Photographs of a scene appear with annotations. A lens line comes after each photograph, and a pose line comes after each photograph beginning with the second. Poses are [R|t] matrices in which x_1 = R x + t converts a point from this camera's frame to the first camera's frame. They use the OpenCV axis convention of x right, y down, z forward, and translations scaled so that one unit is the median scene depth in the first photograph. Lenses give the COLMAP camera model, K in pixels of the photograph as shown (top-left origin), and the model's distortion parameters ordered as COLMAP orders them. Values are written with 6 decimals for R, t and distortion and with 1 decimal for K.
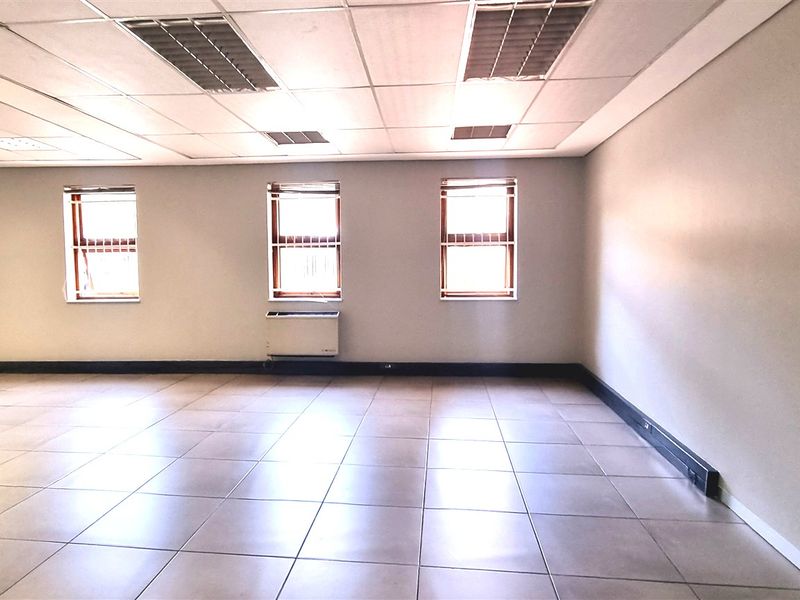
lens RADIAL K [[546.4, 0, 380.6], [0, 546.4, 287.2], [0, 0, 1]] dist [0.011623, -0.000917]
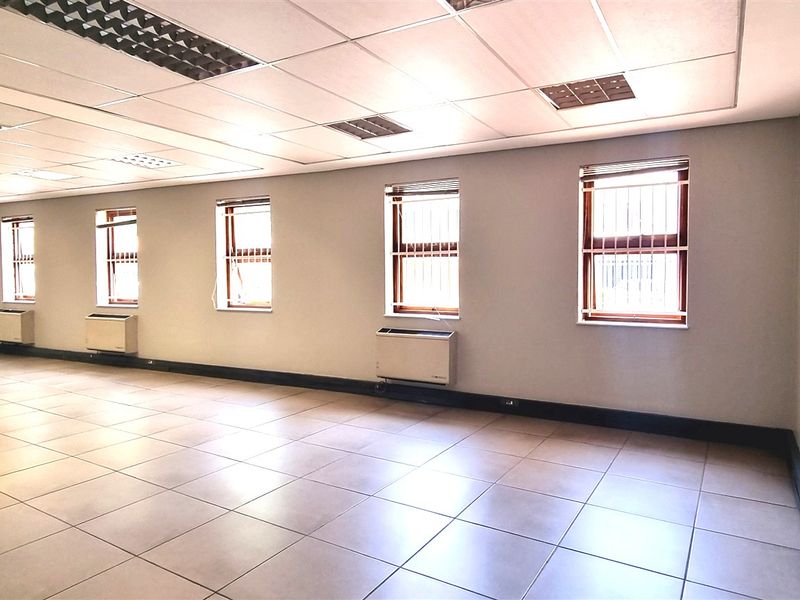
lens RADIAL K [[546.4, 0, 406.5], [0, 546.4, 290.0], [0, 0, 1]] dist [0.011623, -0.000917]
pose [[0.909845, 0.020031, -0.414465, 0.197611], [-0.024524, 0.999684, -0.005520, -0.013103], [0.414223, 0.015187, 0.910049, 0.187525]]
